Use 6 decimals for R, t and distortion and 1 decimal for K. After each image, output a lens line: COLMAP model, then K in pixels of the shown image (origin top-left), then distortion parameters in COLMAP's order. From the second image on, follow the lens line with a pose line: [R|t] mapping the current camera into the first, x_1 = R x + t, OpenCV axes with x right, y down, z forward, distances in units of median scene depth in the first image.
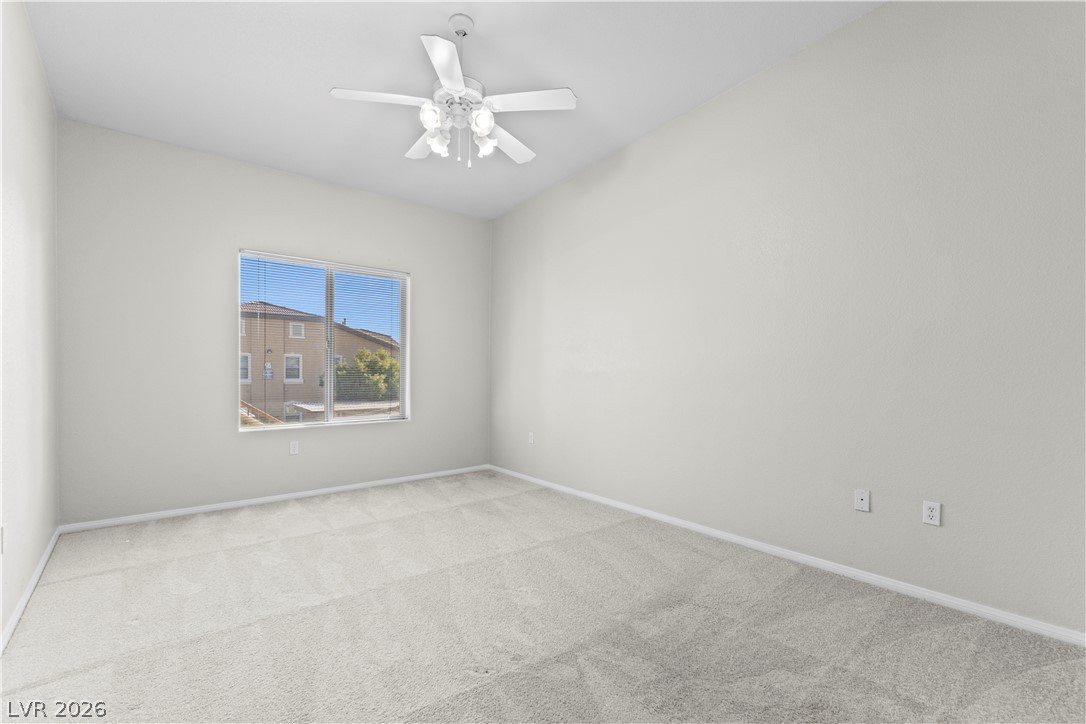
lens RADIAL K [[489.4, 0, 538.9], [0, 489.4, 377.4], [0, 0, 1]] dist [-0.001659, -0.000119]
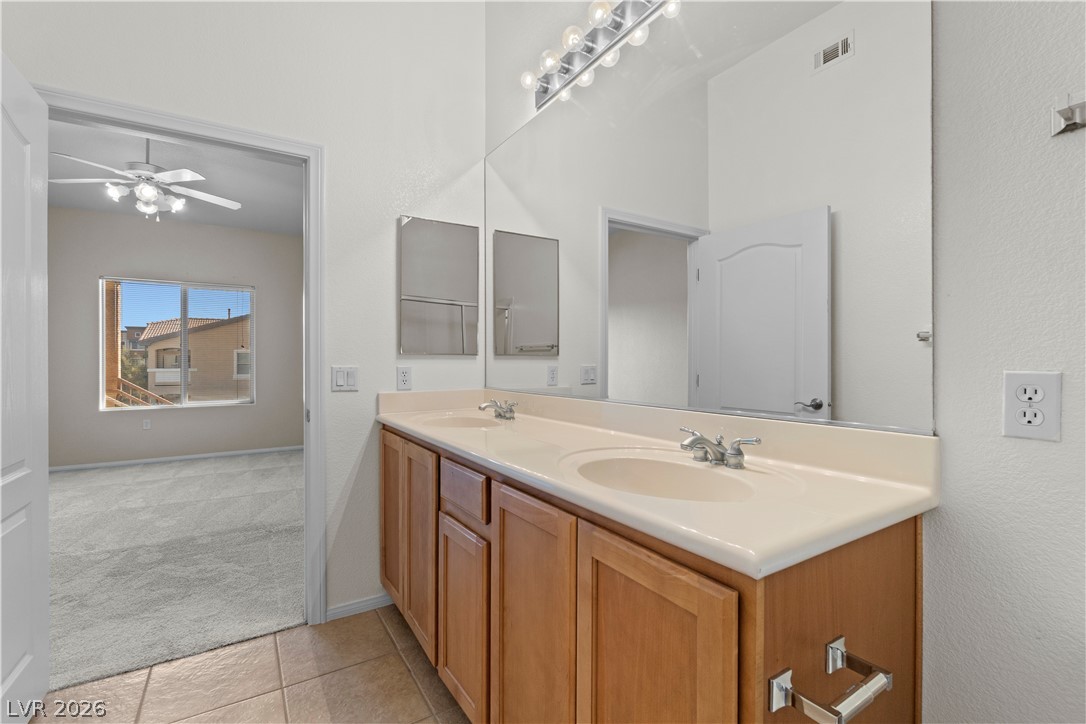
lens RADIAL K [[474.8, 0, 535.8], [0, 474.8, 366.1], [0, 0, 1]] dist [-0.000798, -0.000105]
pose [[0.990532, -0.006194, -0.137143, 0.757810], [0.004451, 0.999905, -0.013017, 0.010285], [0.137211, 0.012283, 0.990466, -0.143589]]
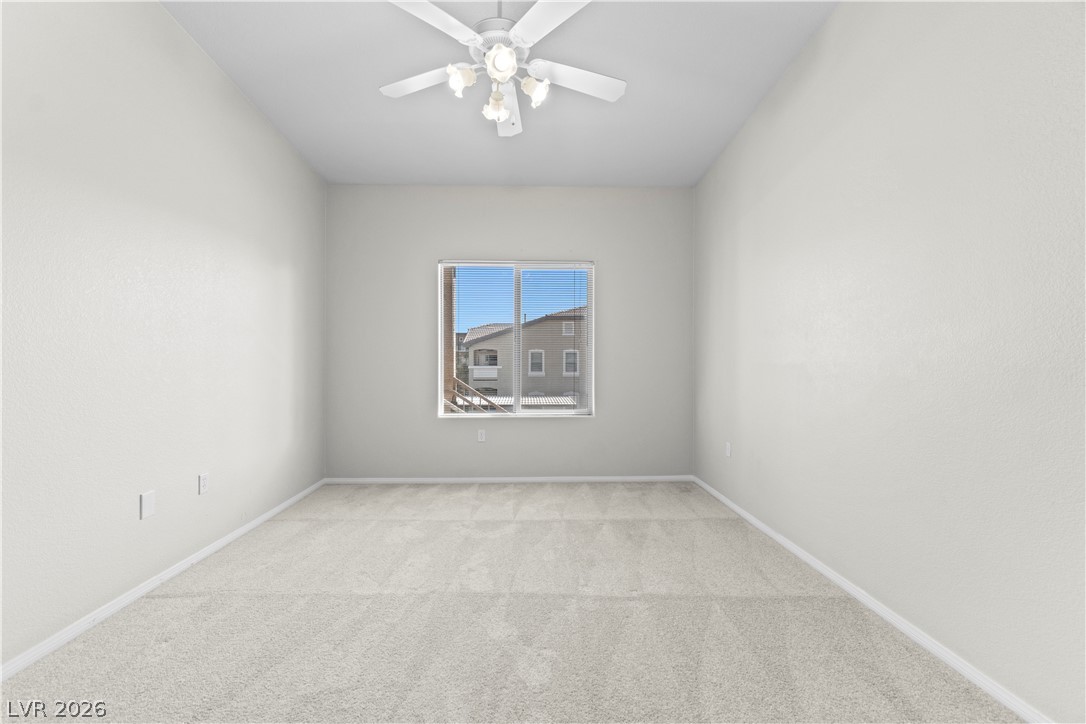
lens RADIAL K [[475.4, 0, 539.1], [0, 475.4, 359.9], [0, 0, 1]] dist [-0.002649, -0.000363]
pose [[0.781978, -0.011180, -0.623205, 0.266801], [-0.003138, 0.999756, -0.021872, -0.001837], [0.623298, 0.019059, 0.781752, 0.261588]]
